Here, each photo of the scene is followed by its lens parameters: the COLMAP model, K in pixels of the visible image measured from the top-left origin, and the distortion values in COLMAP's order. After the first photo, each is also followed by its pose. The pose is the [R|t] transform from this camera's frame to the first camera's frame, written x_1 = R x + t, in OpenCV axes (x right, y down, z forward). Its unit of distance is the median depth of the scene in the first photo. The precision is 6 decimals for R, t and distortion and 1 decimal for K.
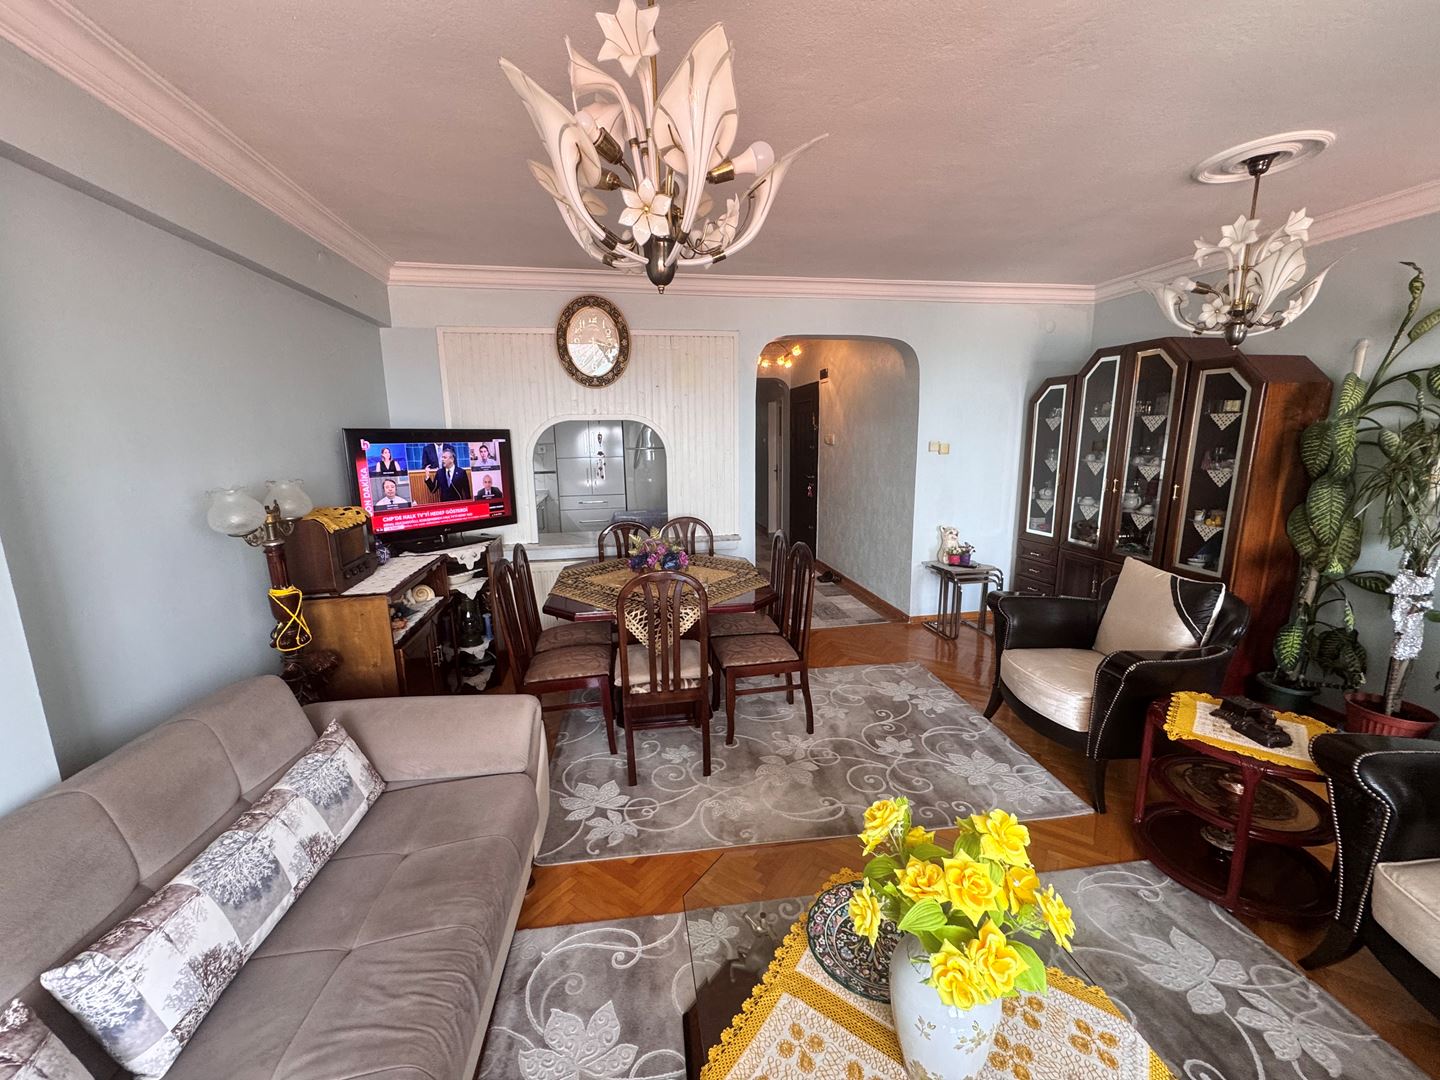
lens RADIAL K [[576.6, 0, 720.0], [0, 576.6, 540.0], [0, 0, 1]] dist [-0.005276, -0.000527]
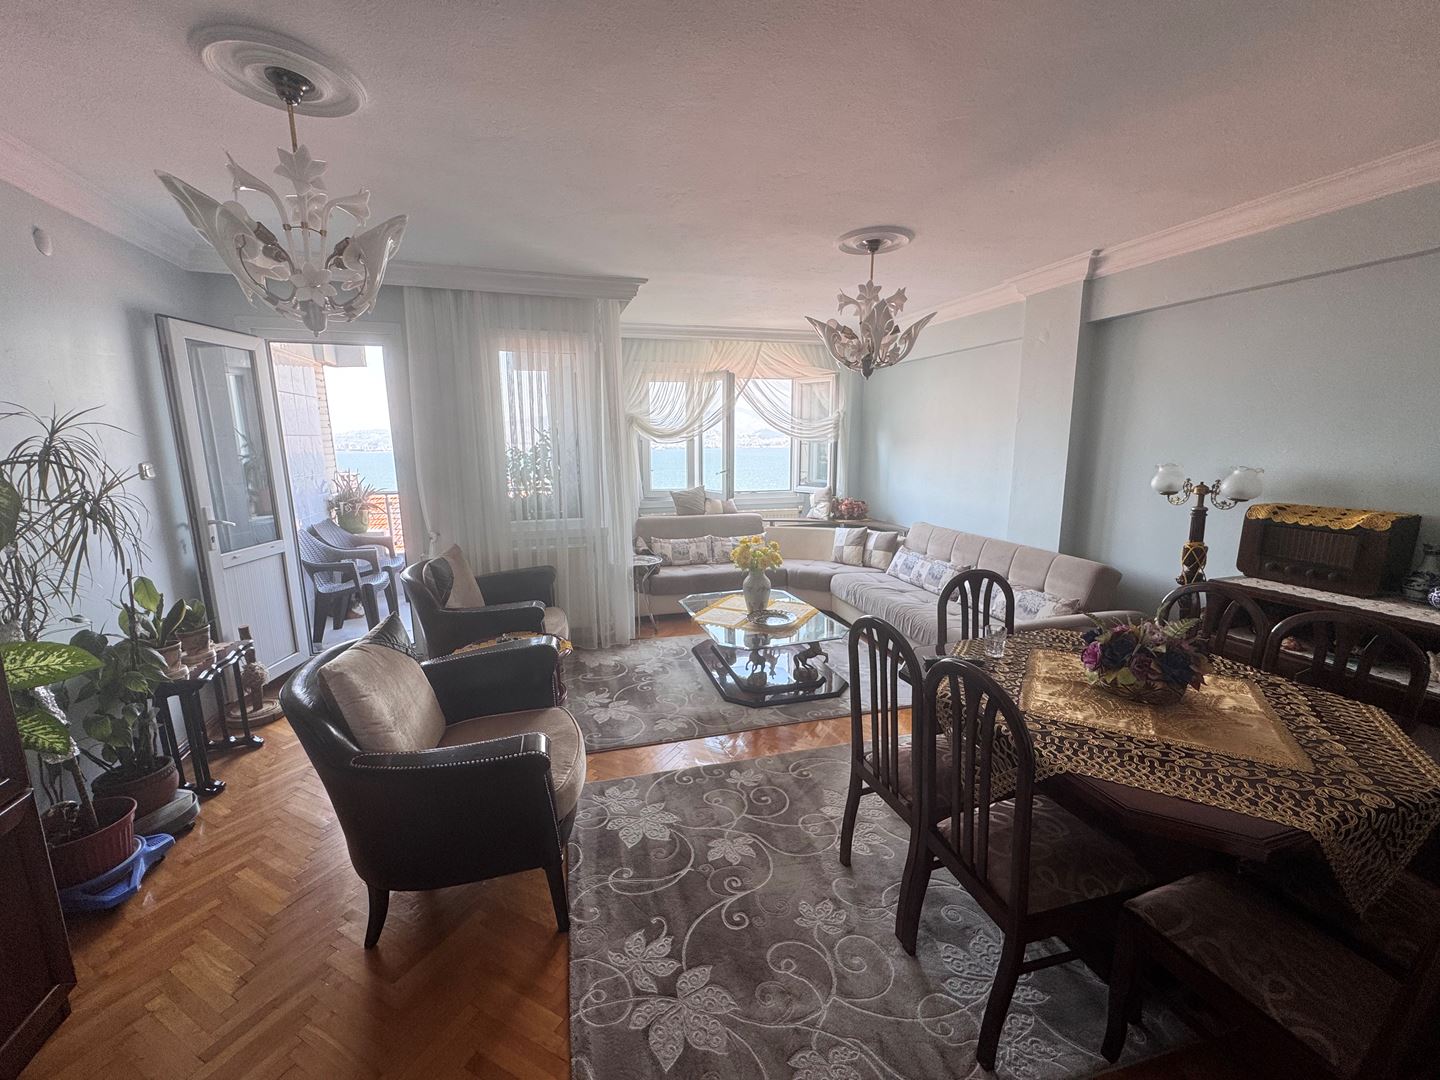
lens RADIAL K [[576.6, 0, 720.0], [0, 576.6, 540.0], [0, 0, 1]] dist [-0.005276, -0.000527]
pose [[-0.990359, 0.040891, -0.132349, 0.361604], [-0.008400, 0.935951, 0.352031, -0.262307], [0.138267, 0.349749, -0.926584, 1.402176]]
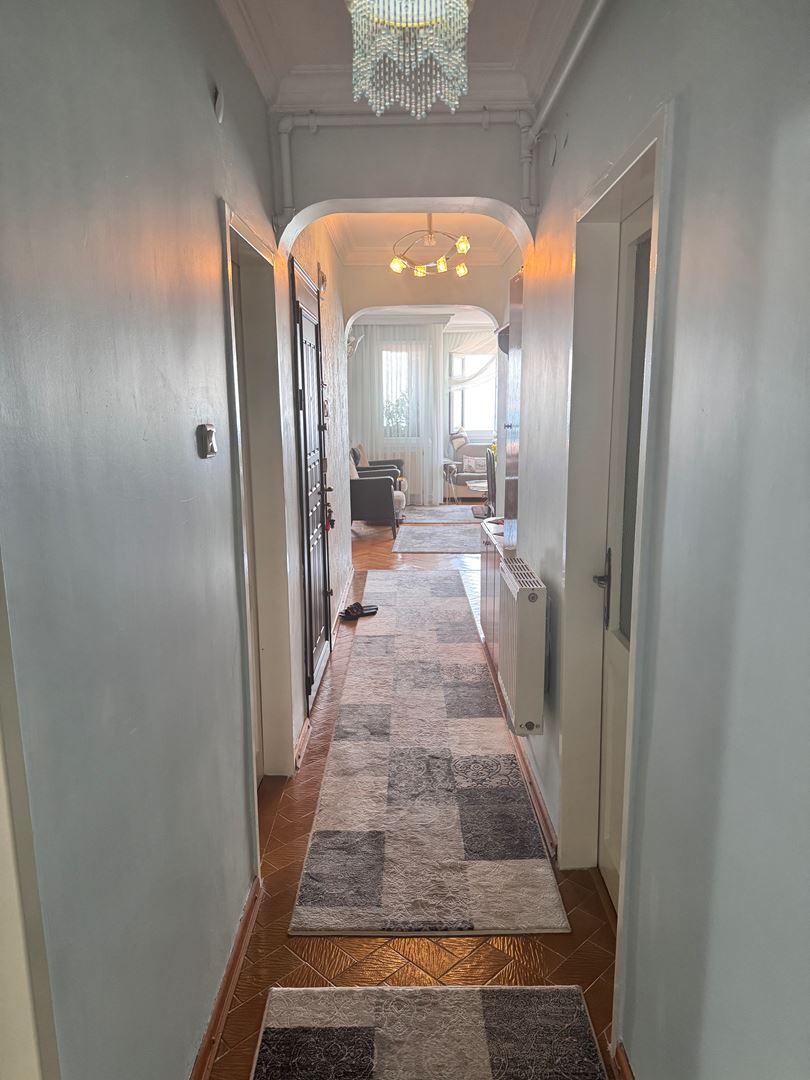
lens RADIAL K [[751.2, 0, 405.0], [0, 751.2, 540.0], [0, 0, 1]] dist [0.006233, 0.000637]
pose [[-0.983871, -0.014115, 0.178320, -0.039132], [0.051824, 0.931635, 0.359681, -0.611989], [-0.171206, 0.363121, -0.915878, 3.328537]]
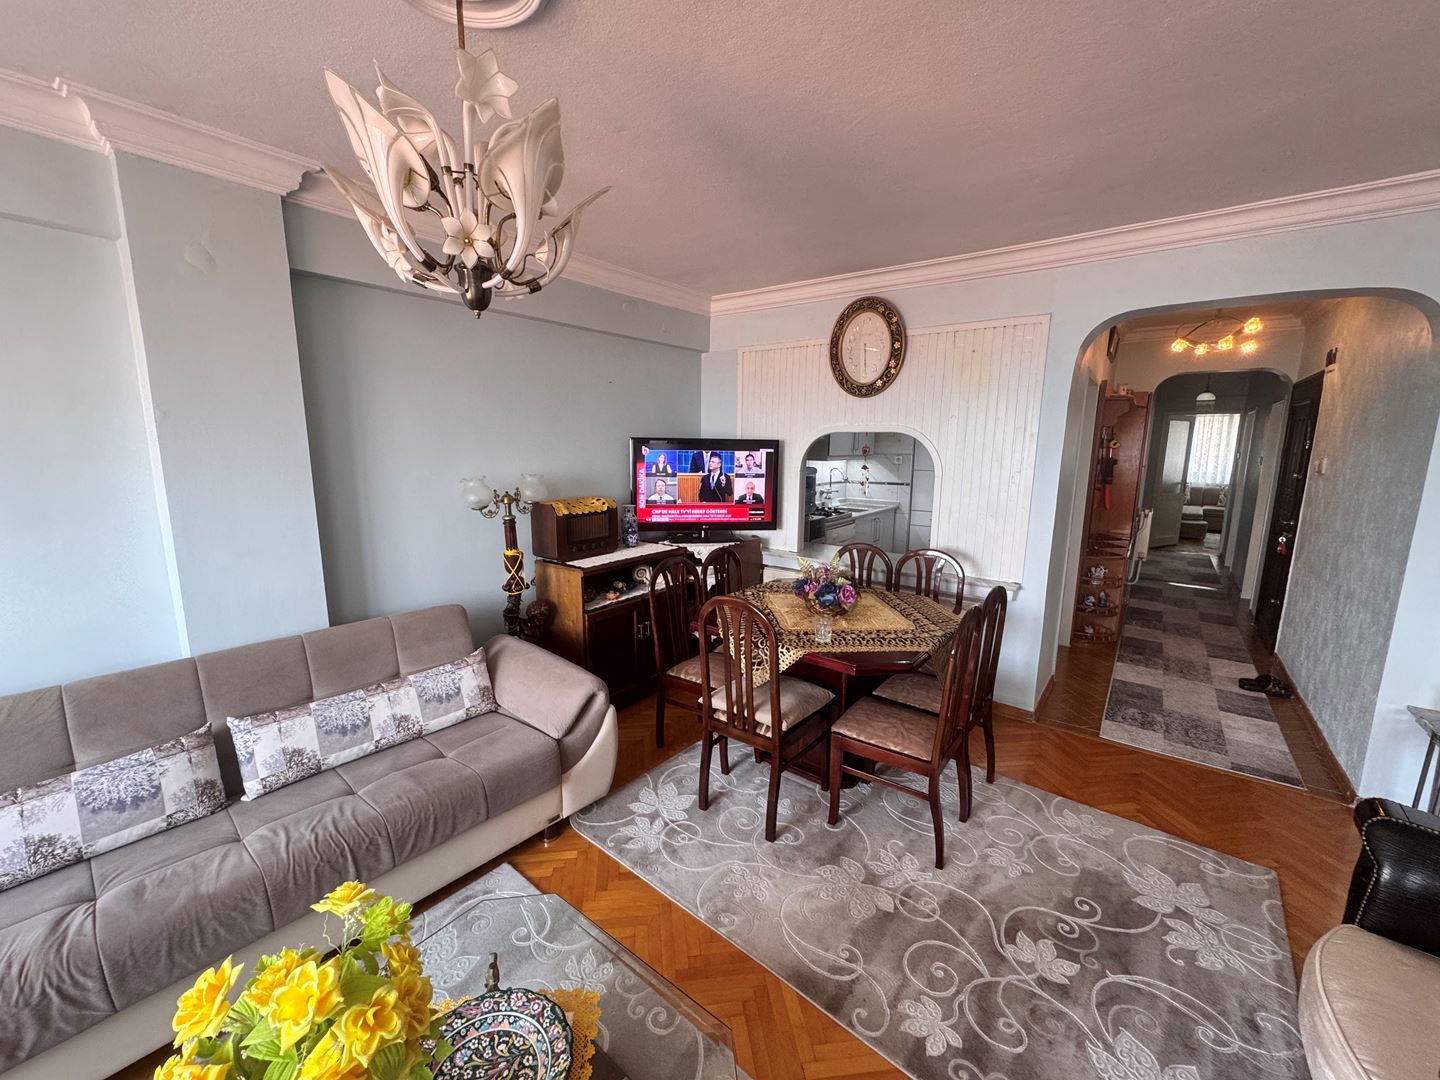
lens RADIAL K [[576.6, 0, 720.0], [0, 576.6, 540.0], [0, 0, 1]] dist [-0.005276, -0.000527]
pose [[0.676424, 0.144397, -0.722219, 0.406258], [-0.152320, 0.986820, 0.054638, -0.064055], [0.720590, 0.073050, 0.689503, 0.256018]]
